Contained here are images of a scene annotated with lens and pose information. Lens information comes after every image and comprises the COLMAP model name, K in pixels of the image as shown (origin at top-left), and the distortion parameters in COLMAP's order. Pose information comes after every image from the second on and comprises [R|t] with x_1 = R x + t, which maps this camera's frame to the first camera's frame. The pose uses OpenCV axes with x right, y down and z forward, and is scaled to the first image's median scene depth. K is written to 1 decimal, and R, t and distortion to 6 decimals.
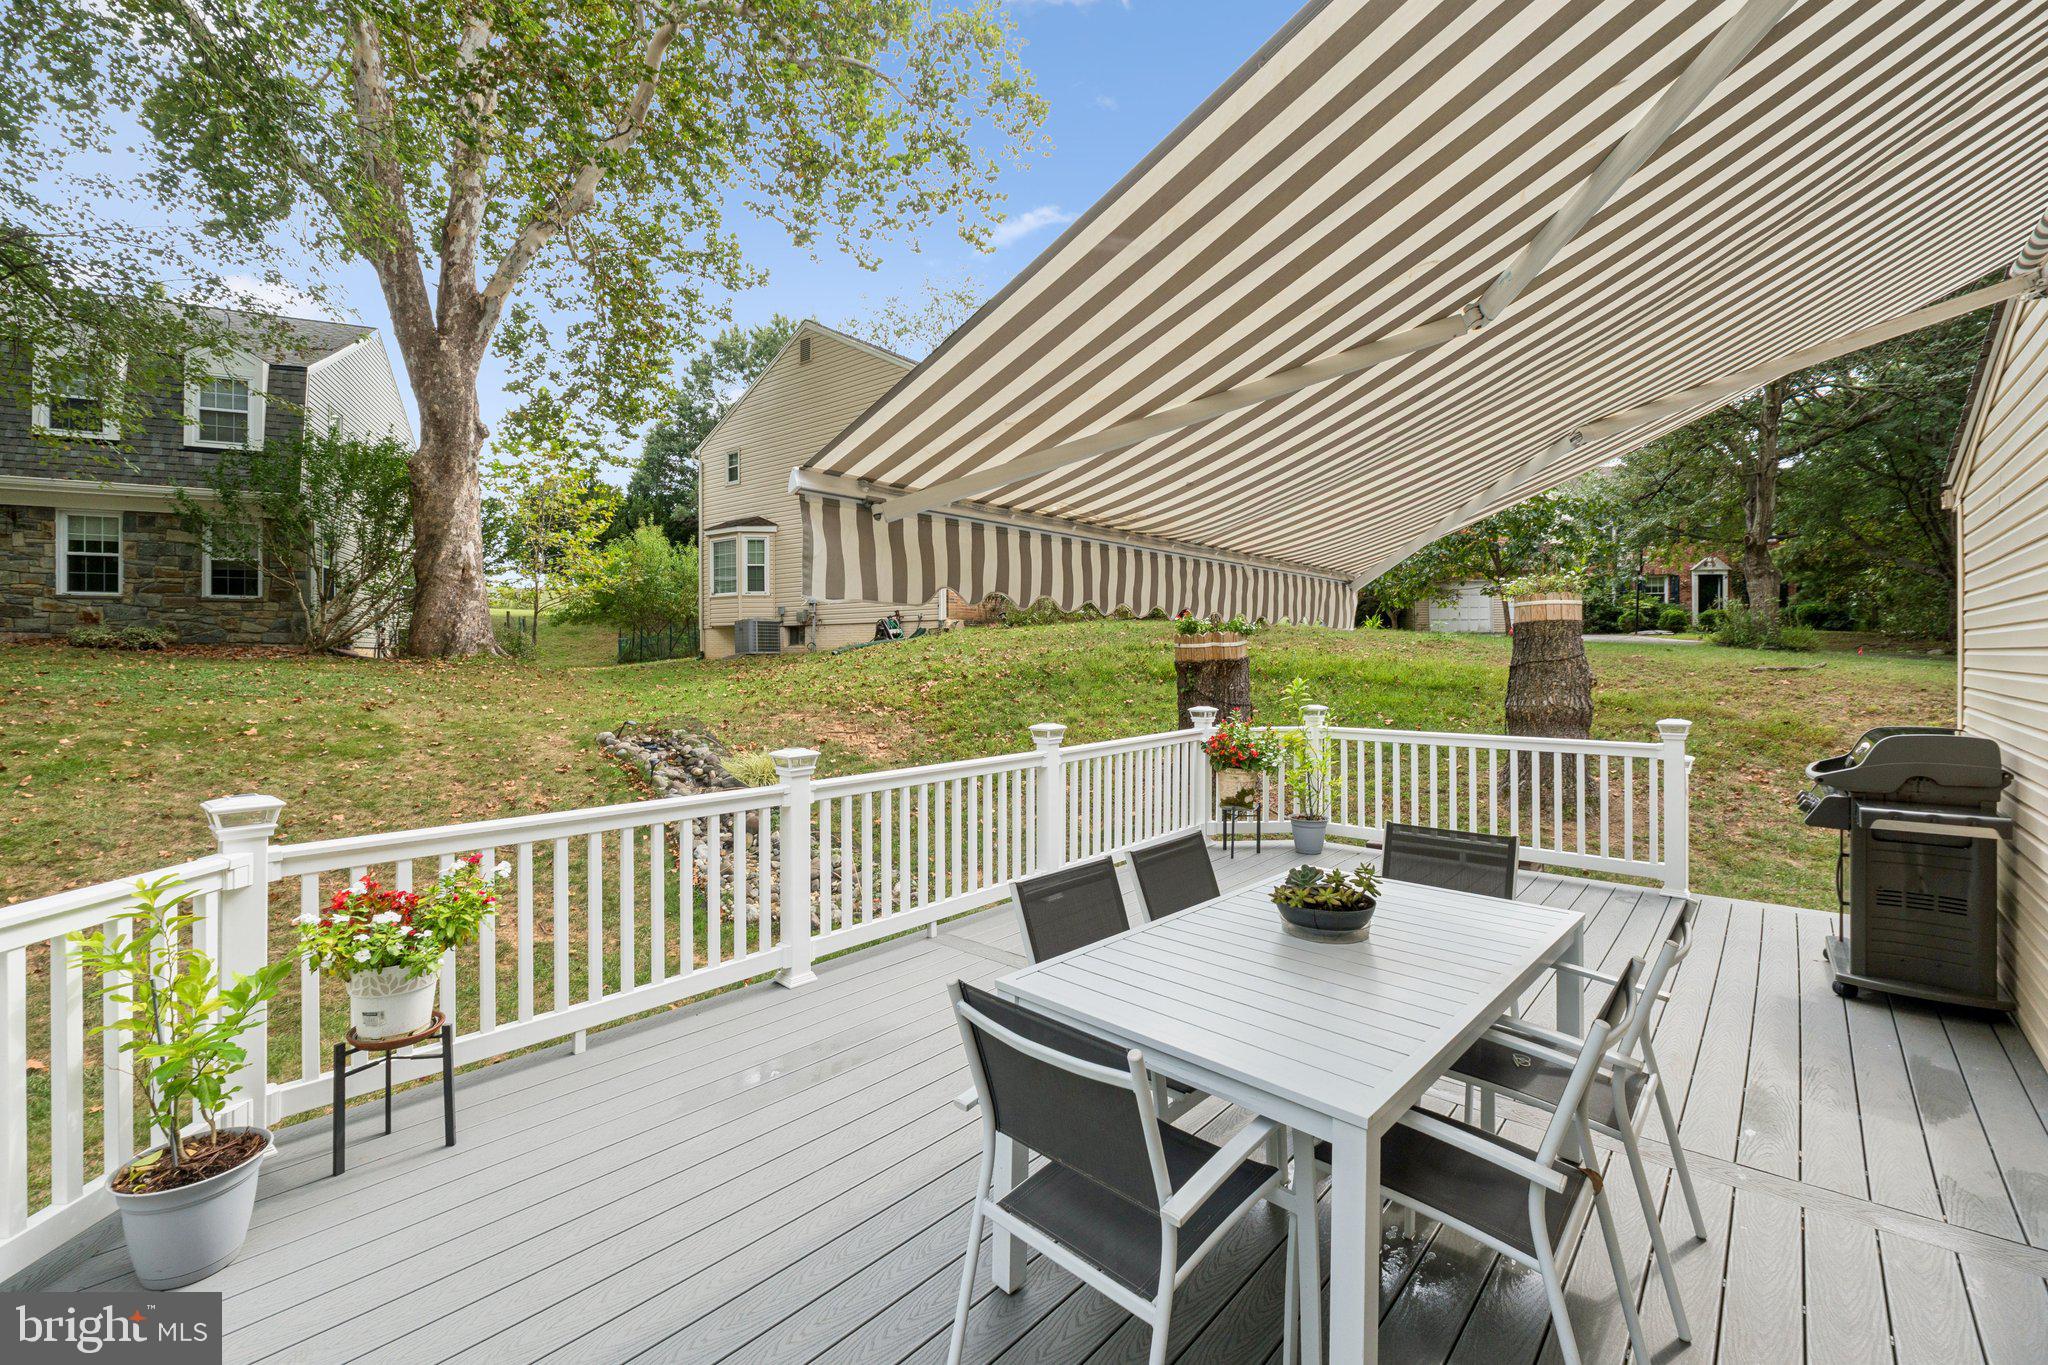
lens RADIAL K [[870.3, 0, 1015.5], [0, 870.3, 656.3], [0, 0, 1]] dist [-0.001607, -0.000231]
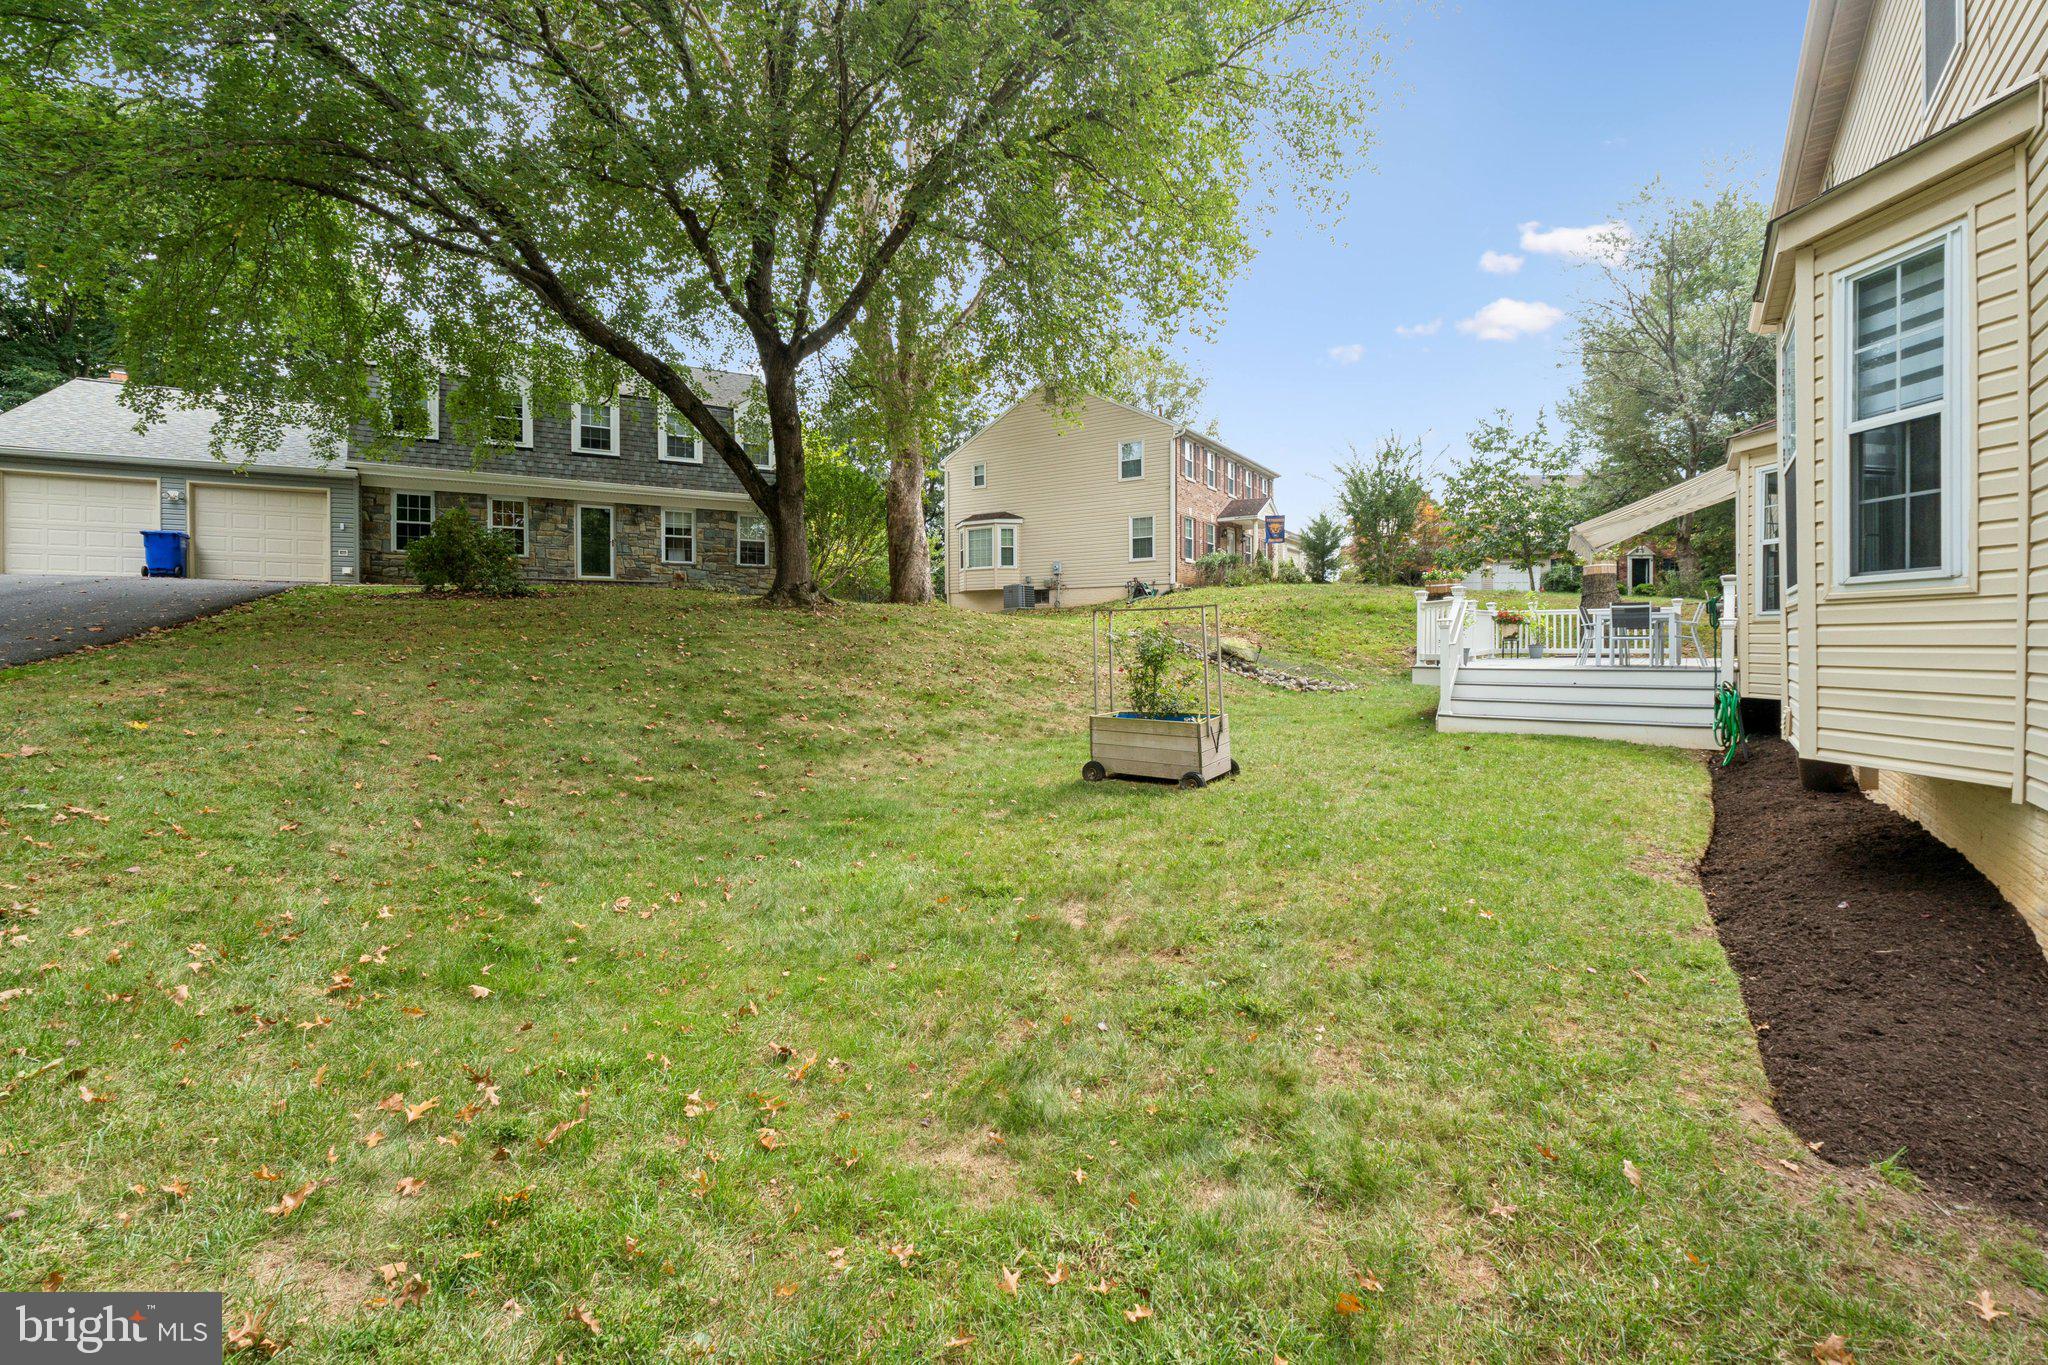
lens RADIAL K [[893.2, 0, 1015.3], [0, 893.2, 642.5], [0, 0, 1]] dist [-0.000090, 0.000100]
pose [[0.996651, -0.002842, 0.081718, -0.597456], [0.003008, 0.999994, -0.001902, 0.076265], [-0.081712, 0.002141, 0.996654, -0.636403]]
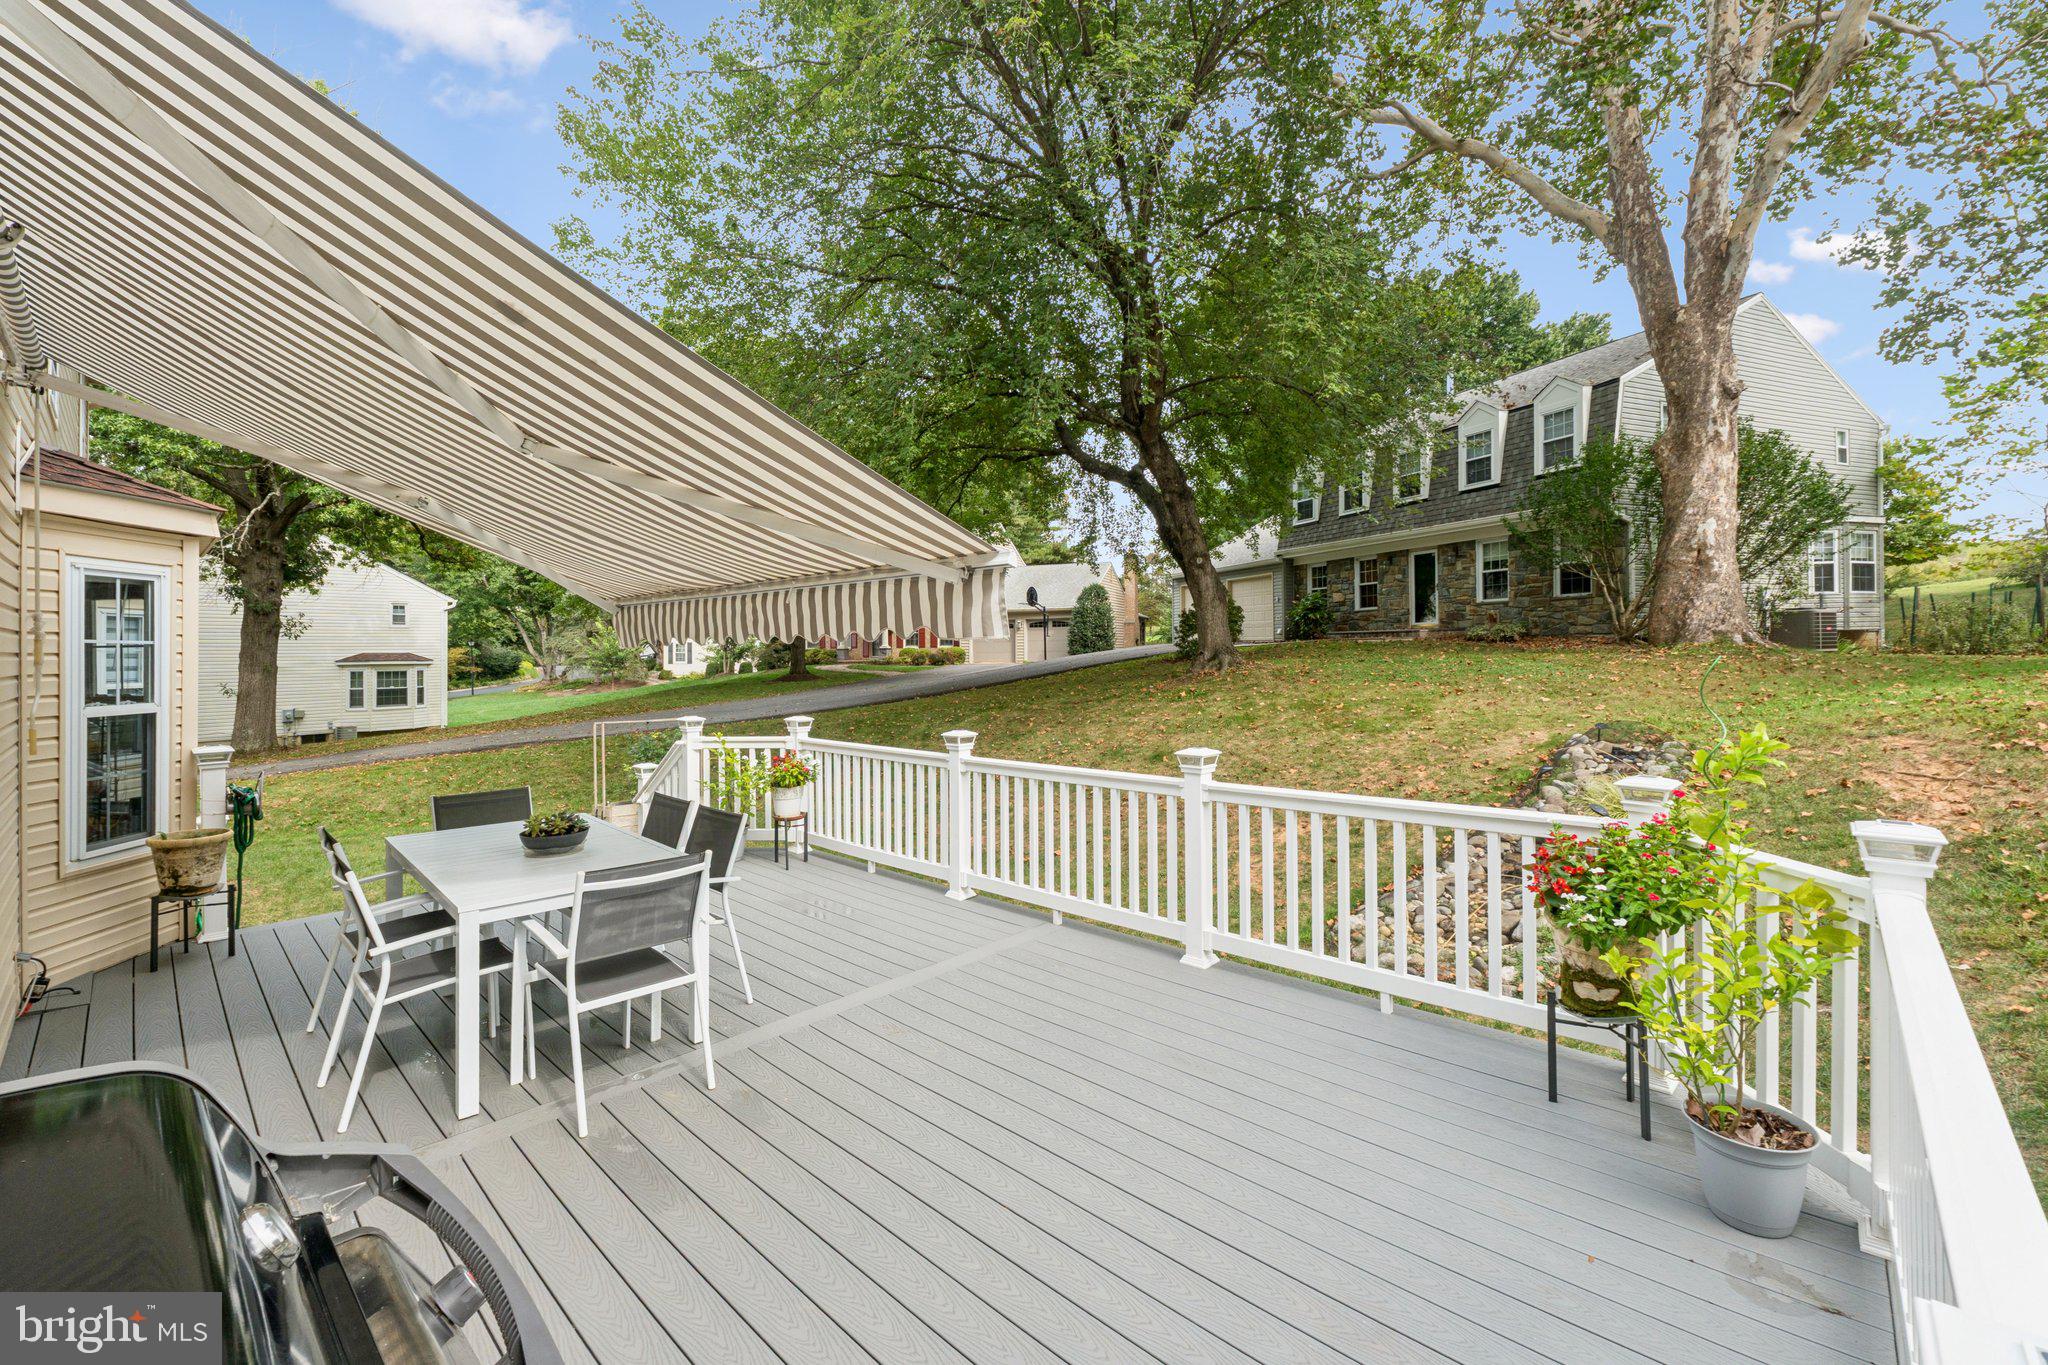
lens RADIAL K [[870.3, 0, 1015.5], [0, 870.3, 656.3], [0, 0, 1]] dist [-0.001607, -0.000231]
pose [[-0.030135, 0.005503, -0.999531, 0.308504], [0.020440, 0.999779, 0.004888, -0.006784], [0.999337, -0.020283, -0.030241, 0.297300]]
